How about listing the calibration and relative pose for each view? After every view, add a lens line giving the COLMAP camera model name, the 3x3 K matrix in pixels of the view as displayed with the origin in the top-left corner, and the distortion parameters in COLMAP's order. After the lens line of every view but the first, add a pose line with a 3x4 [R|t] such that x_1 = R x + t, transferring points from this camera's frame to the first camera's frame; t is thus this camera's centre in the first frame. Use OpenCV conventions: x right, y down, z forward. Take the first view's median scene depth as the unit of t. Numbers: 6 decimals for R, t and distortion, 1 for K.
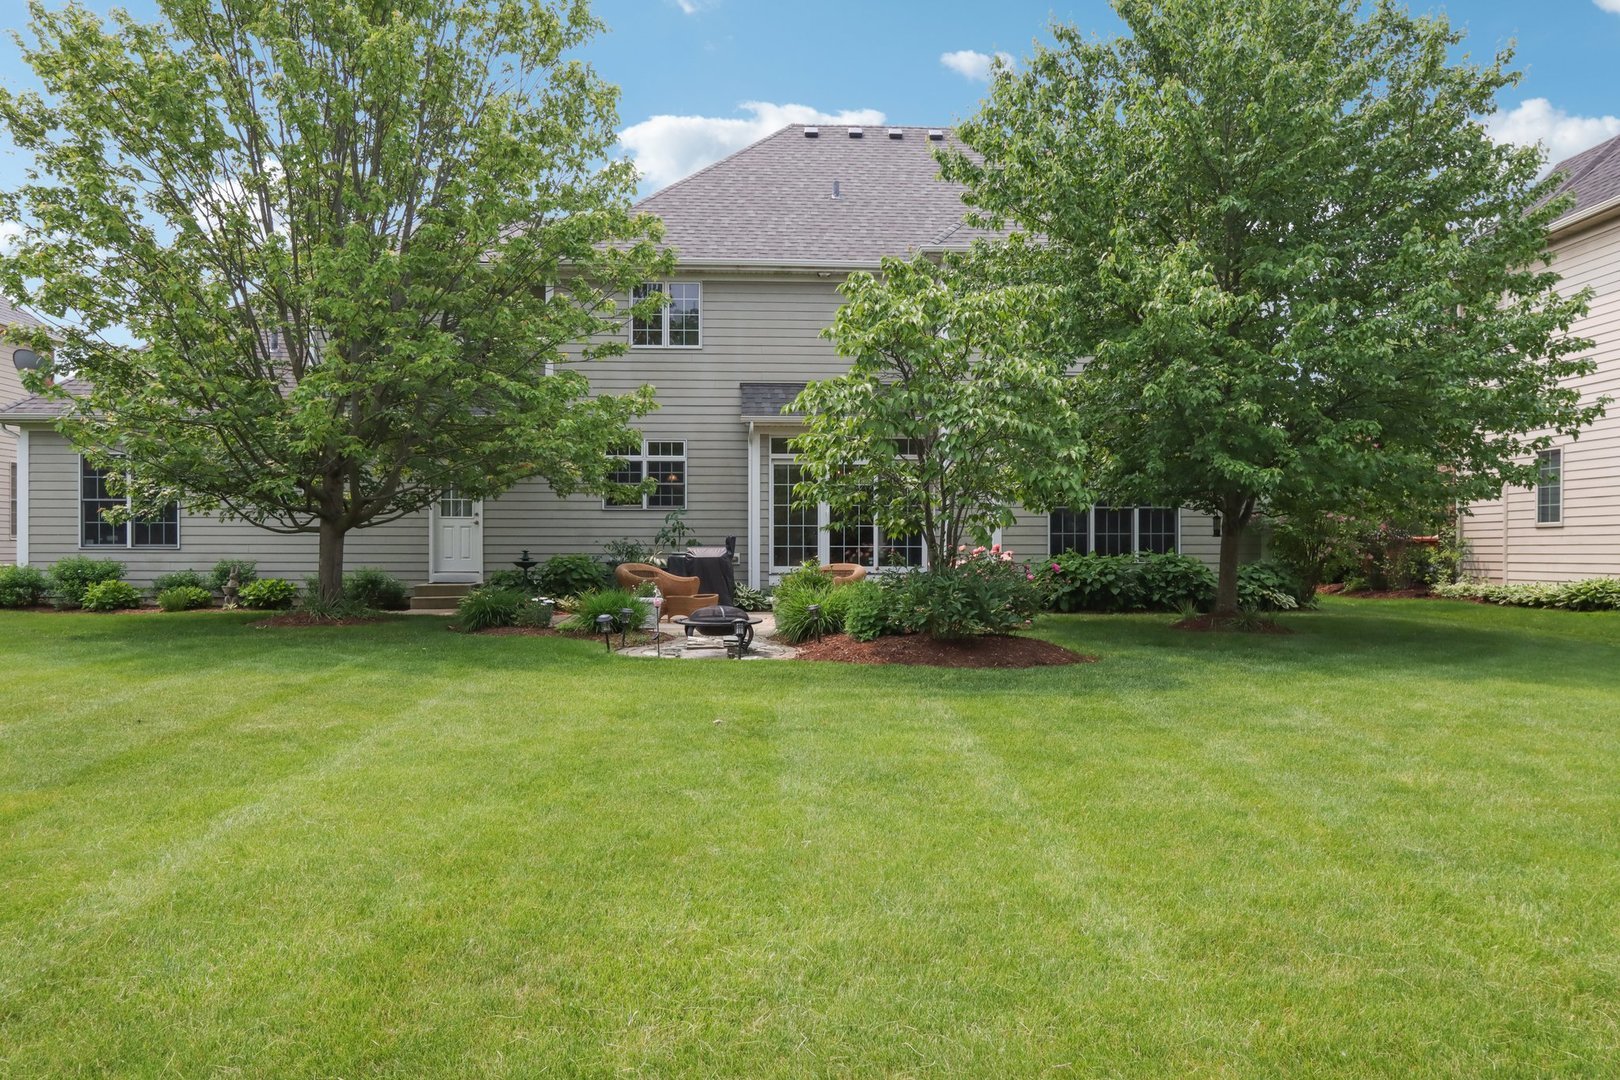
lens RADIAL K [[1307.0, 0, 812.6], [0, 1307.0, 549.5], [0, 0, 1]] dist [0.004299, 0.010318]
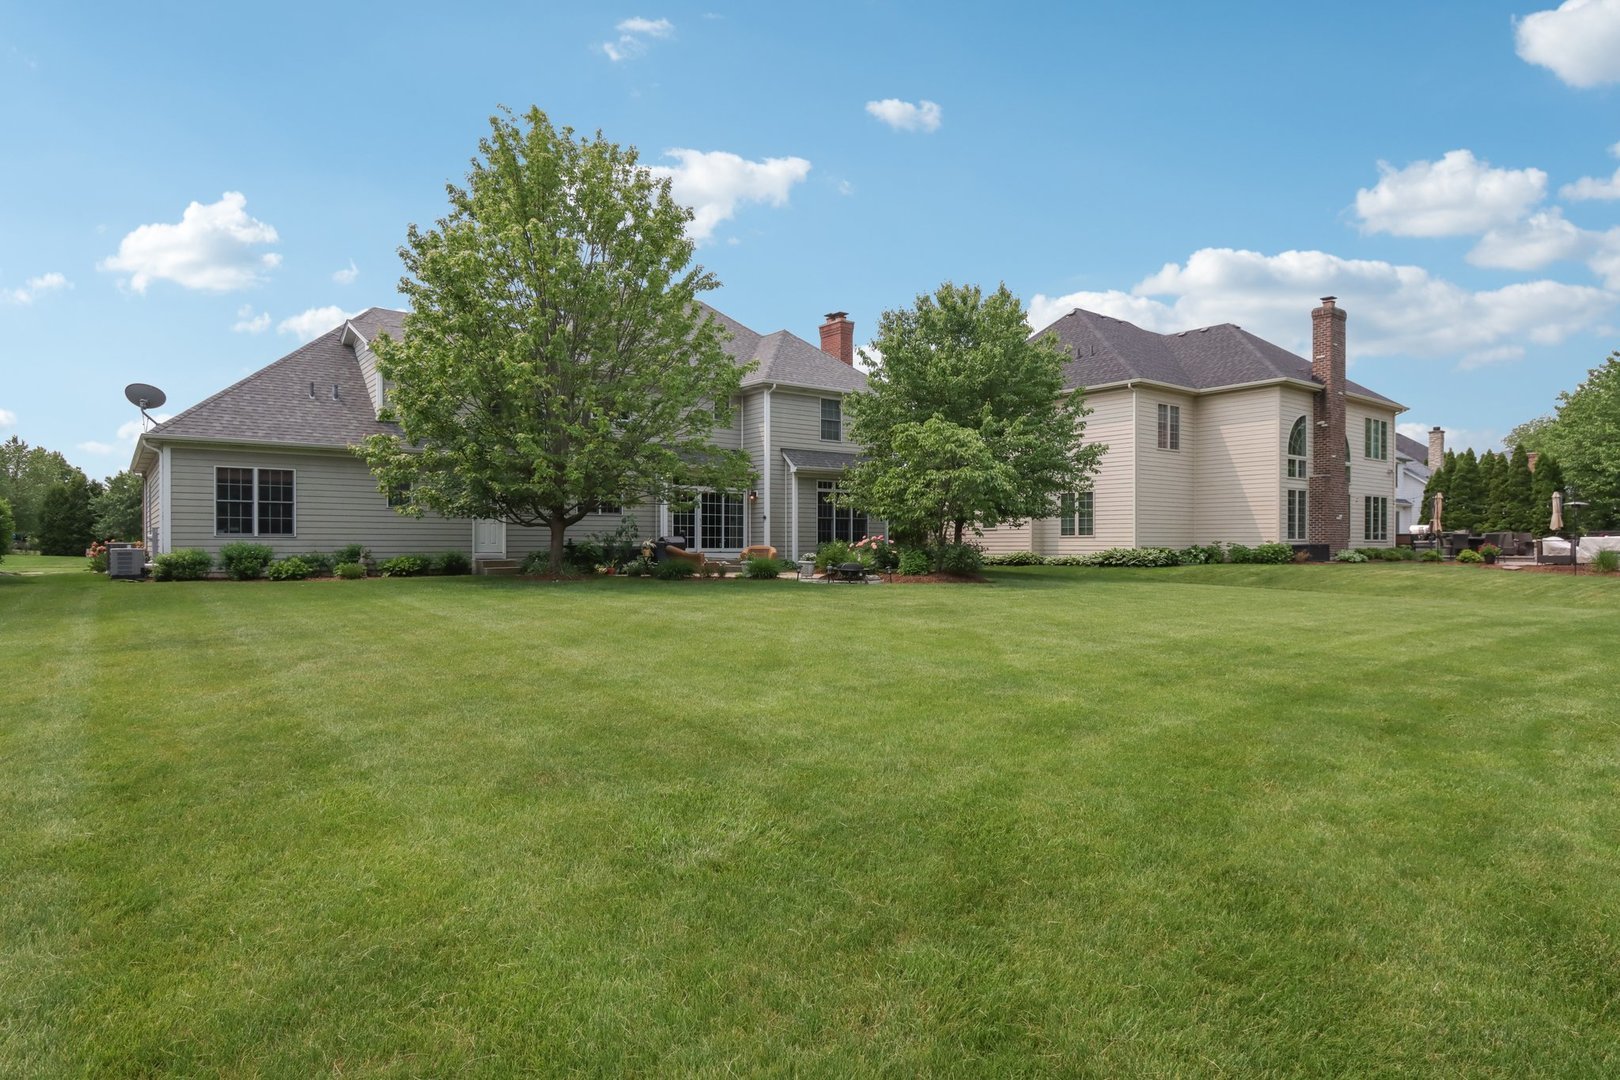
lens RADIAL K [[944.9, 0, 816.6], [0, 944.9, 530.1], [0, 0, 1]] dist [0.008852, 0.000738]
pose [[0.816267, 0.008436, 0.577614, -0.620651], [-0.000243, 0.999898, -0.014259, 0.006669], [-0.577675, 0.011499, 0.816186, -0.158699]]
